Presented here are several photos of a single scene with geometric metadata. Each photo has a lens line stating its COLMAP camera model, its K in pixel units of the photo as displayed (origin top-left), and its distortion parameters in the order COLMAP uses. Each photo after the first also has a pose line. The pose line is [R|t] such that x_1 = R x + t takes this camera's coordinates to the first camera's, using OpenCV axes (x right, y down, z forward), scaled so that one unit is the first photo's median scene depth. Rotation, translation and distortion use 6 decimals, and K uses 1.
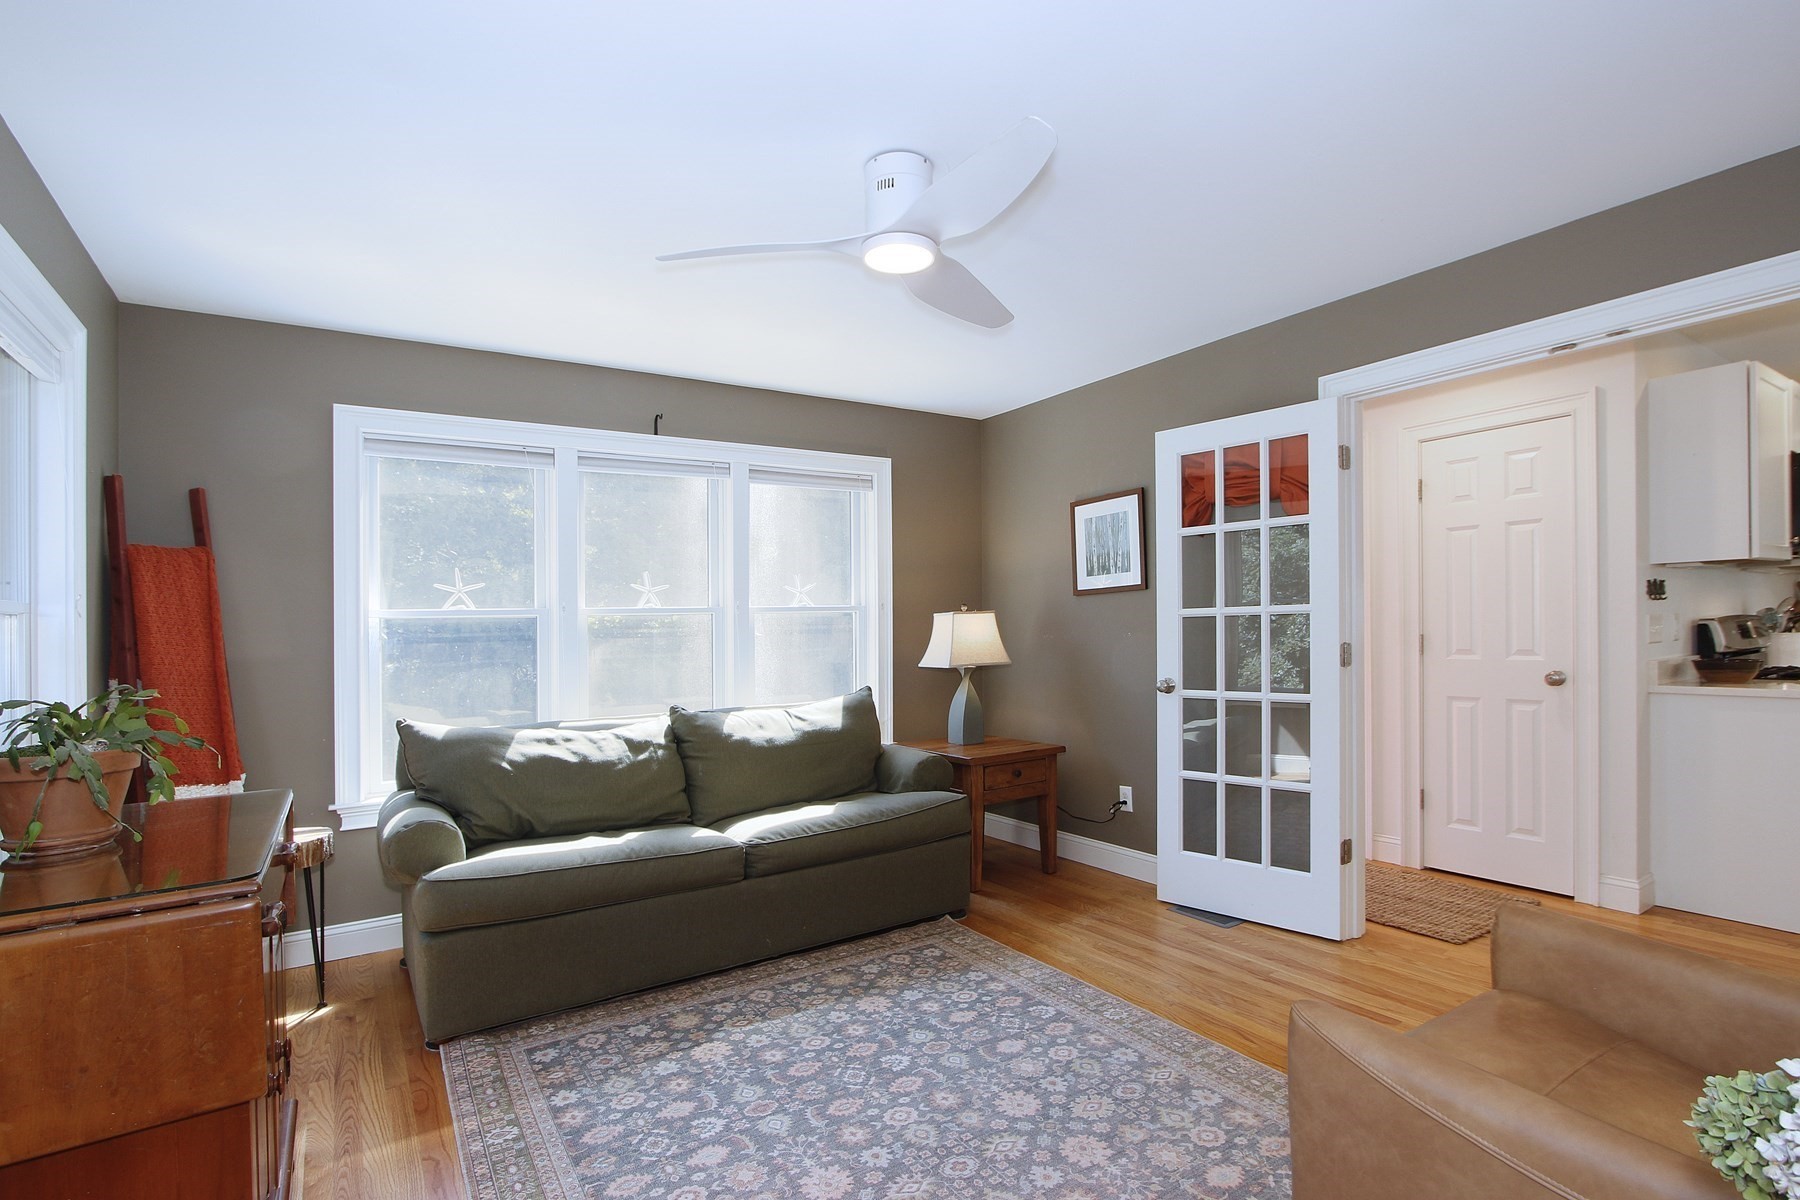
lens RADIAL K [[880.1, 0, 904.0], [0, 880.1, 650.5], [0, 0, 1]] dist [-0.024894, 0.000020]
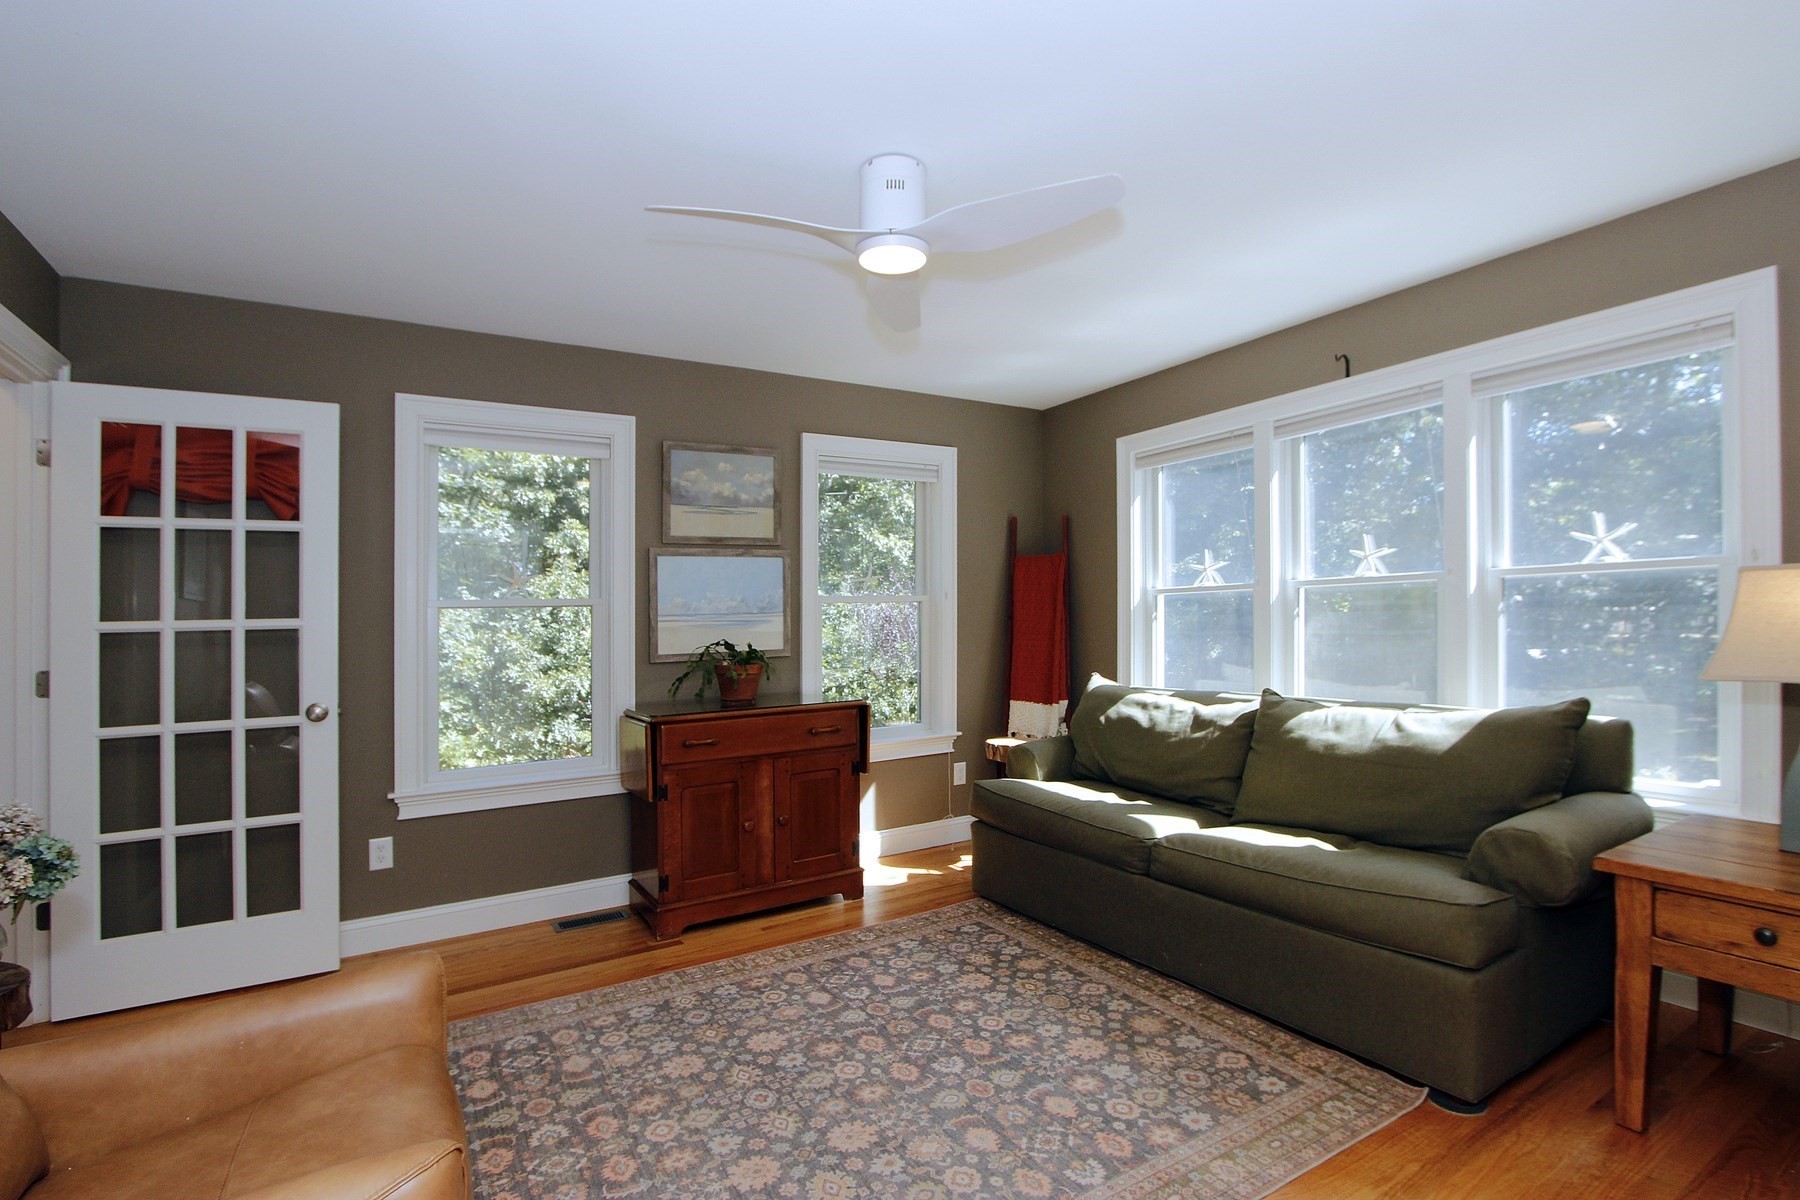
lens RADIAL K [[825.0, 0, 900.0], [0, 825.0, 600.0], [0, 0, 1]] dist [-0.023488, 0.000146]
pose [[-0.030840, -0.000397, -0.999524, 0.803066], [0.001054, 0.999999, -0.000430, -0.038763], [0.999524, -0.001066, -0.030839, 0.872244]]
